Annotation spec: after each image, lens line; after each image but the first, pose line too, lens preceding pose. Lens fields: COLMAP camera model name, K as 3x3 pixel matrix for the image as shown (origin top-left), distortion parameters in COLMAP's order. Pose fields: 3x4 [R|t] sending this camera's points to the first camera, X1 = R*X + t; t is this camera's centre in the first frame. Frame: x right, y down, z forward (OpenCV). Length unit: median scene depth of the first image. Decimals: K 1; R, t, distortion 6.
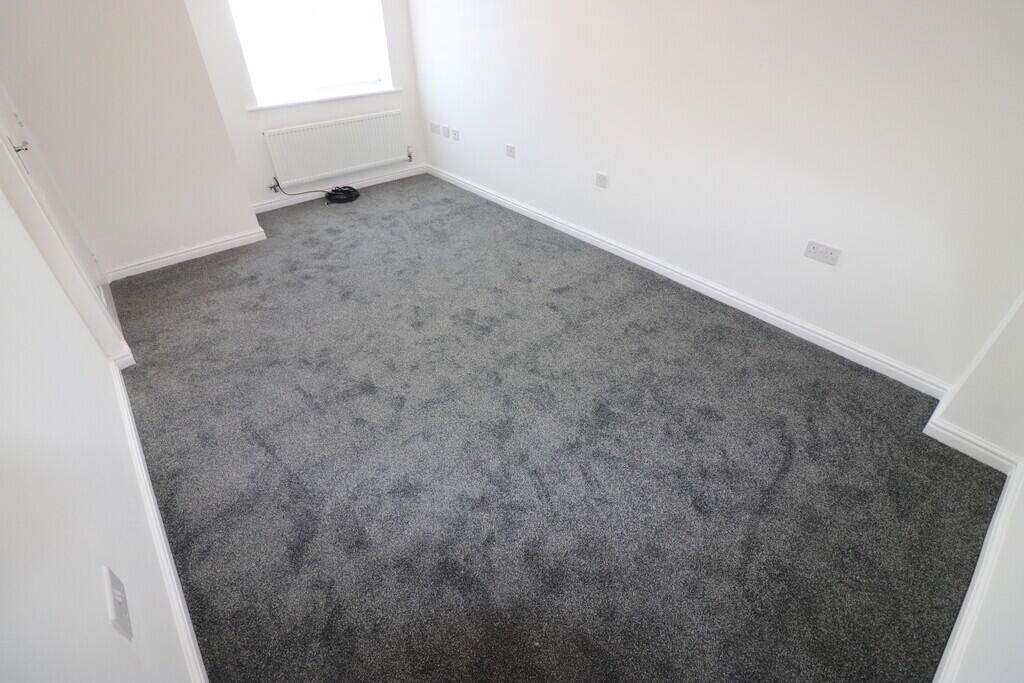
lens RADIAL K [[472.4, 0, 509.4], [0, 472.4, 342.7], [0, 0, 1]] dist [0.001610, -0.011556]
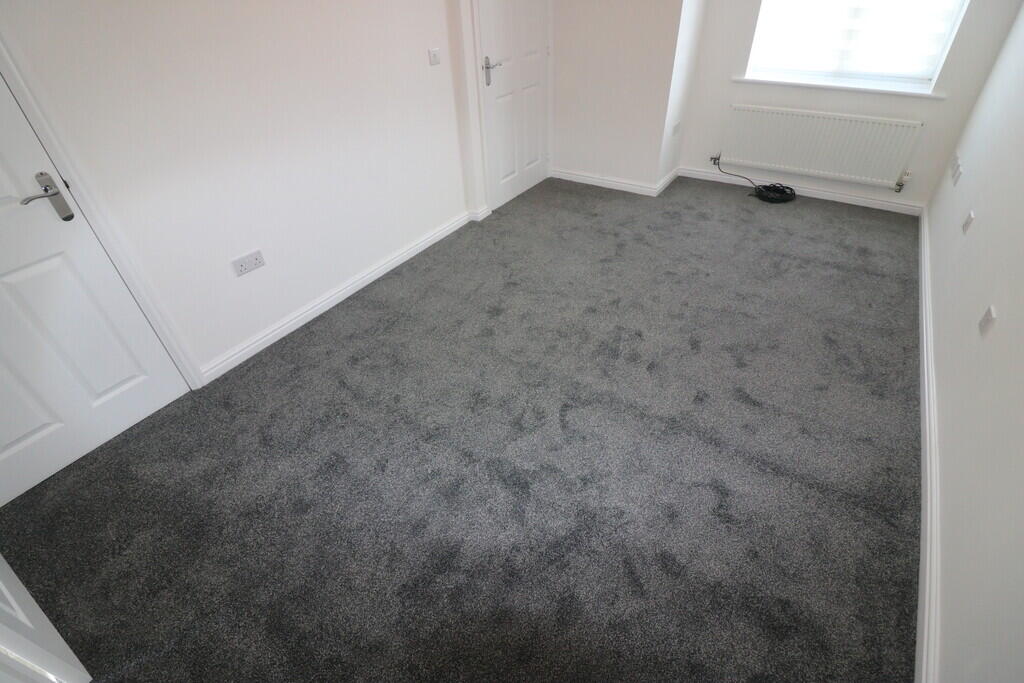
lens RADIAL K [[472.4, 0, 509.4], [0, 472.4, 342.7], [0, 0, 1]] dist [0.001610, -0.011556]
pose [[0.266790, 0.597103, -0.756500, 0.439749], [-0.548062, 0.739668, 0.390537, -0.224048], [0.792749, 0.310417, 0.524585, 0.285777]]
